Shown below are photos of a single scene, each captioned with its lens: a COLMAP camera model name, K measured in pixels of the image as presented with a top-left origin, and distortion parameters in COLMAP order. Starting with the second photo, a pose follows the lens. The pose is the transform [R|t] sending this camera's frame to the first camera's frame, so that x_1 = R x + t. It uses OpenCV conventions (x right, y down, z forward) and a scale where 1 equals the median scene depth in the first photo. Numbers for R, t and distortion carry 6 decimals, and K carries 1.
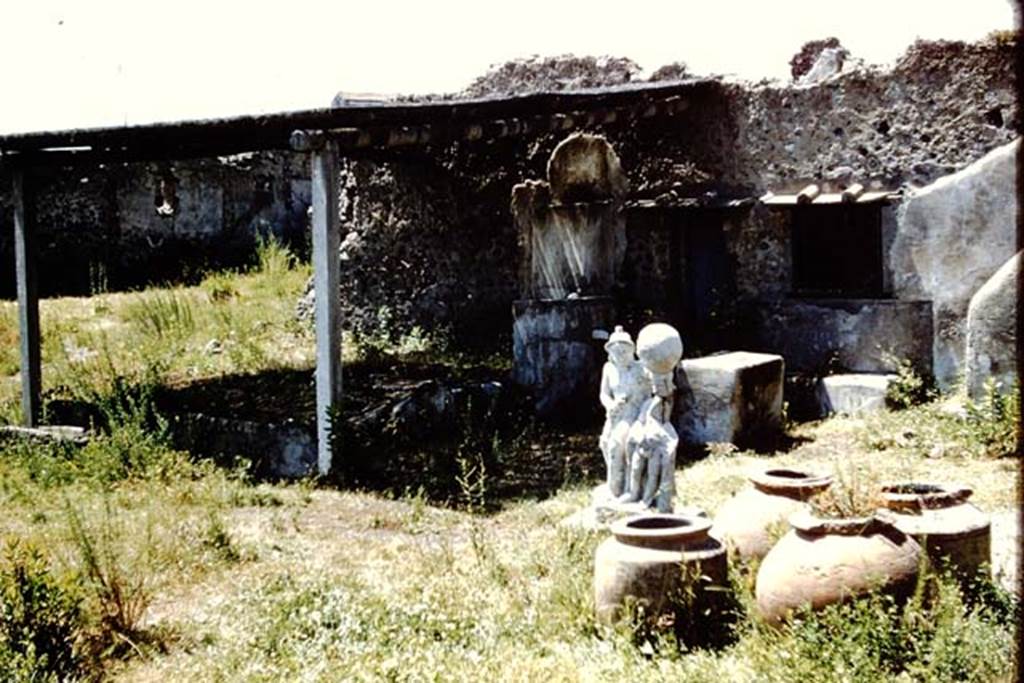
lens RADIAL K [[1583.6, 0, 488.9], [0, 1583.6, 372.1], [0, 0, 1]] dist [-0.150394, -0.068575]
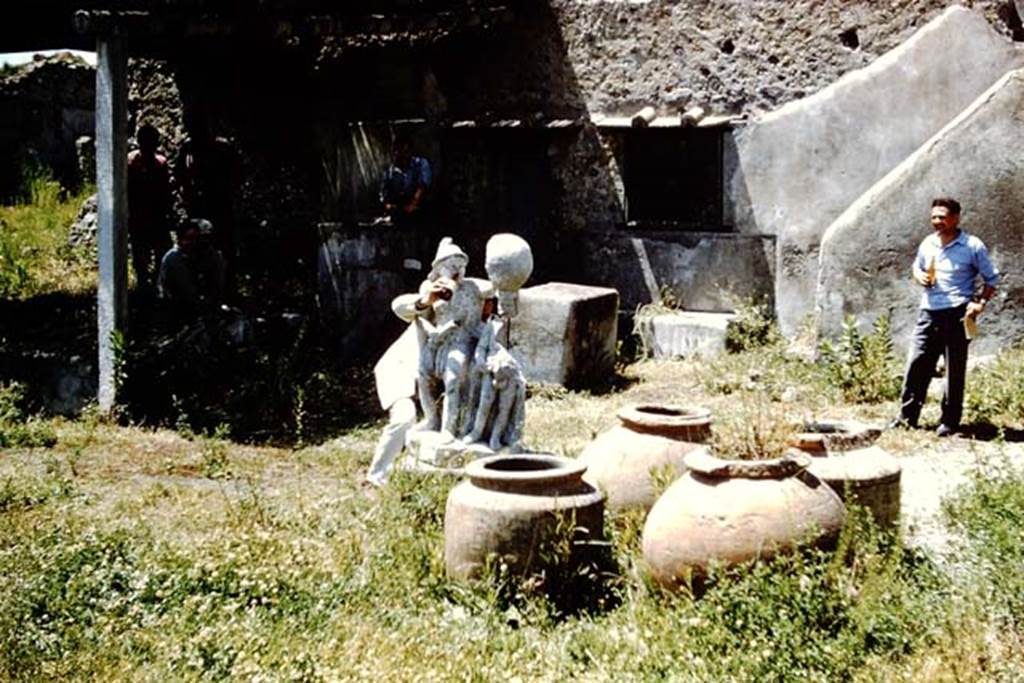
lens RADIAL K [[1616.4, 0, 512.0], [0, 1616.4, 341.5], [0, 0, 1]] dist [-0.234343, 0.087001]
pose [[0.987432, 0.018339, 0.156975, -0.018744], [-0.019750, 0.999777, 0.007438, 0.013425], [-0.156804, -0.010445, 0.987575, 0.087096]]
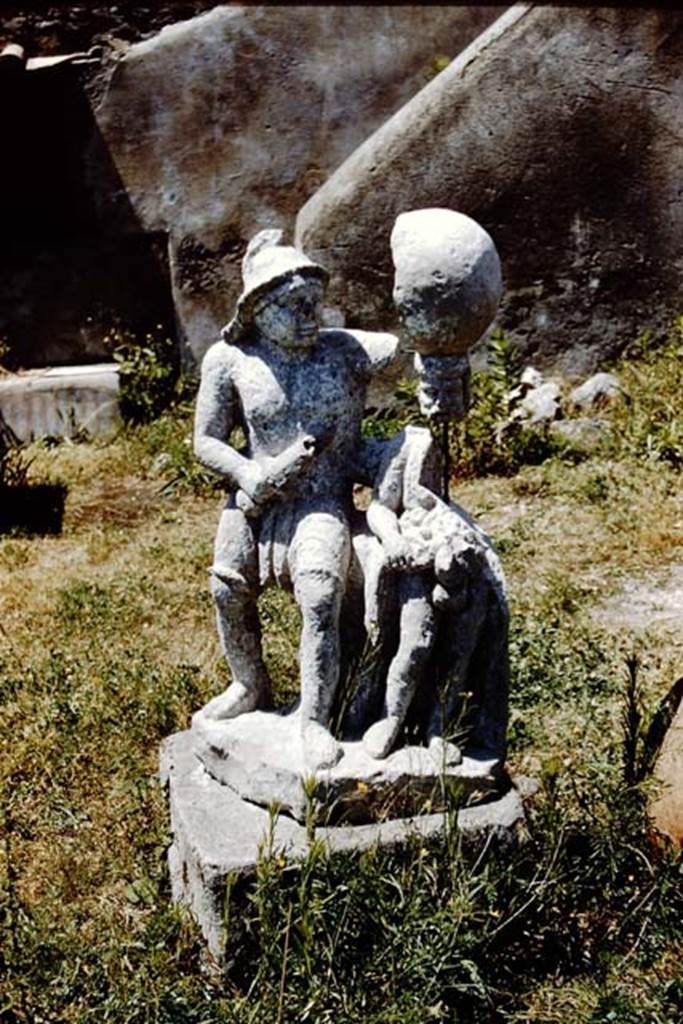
lens RADIAL K [[1692.7, 0, 341.5], [0, 1692.7, 512.0], [0, 0, 1]] dist [-0.252286, 0.073816]
pose [[0.755568, -0.148109, 0.638107, -0.090184], [0.099696, 0.988757, 0.111449, -0.004850], [-0.647439, -0.020591, 0.761839, 0.471880]]
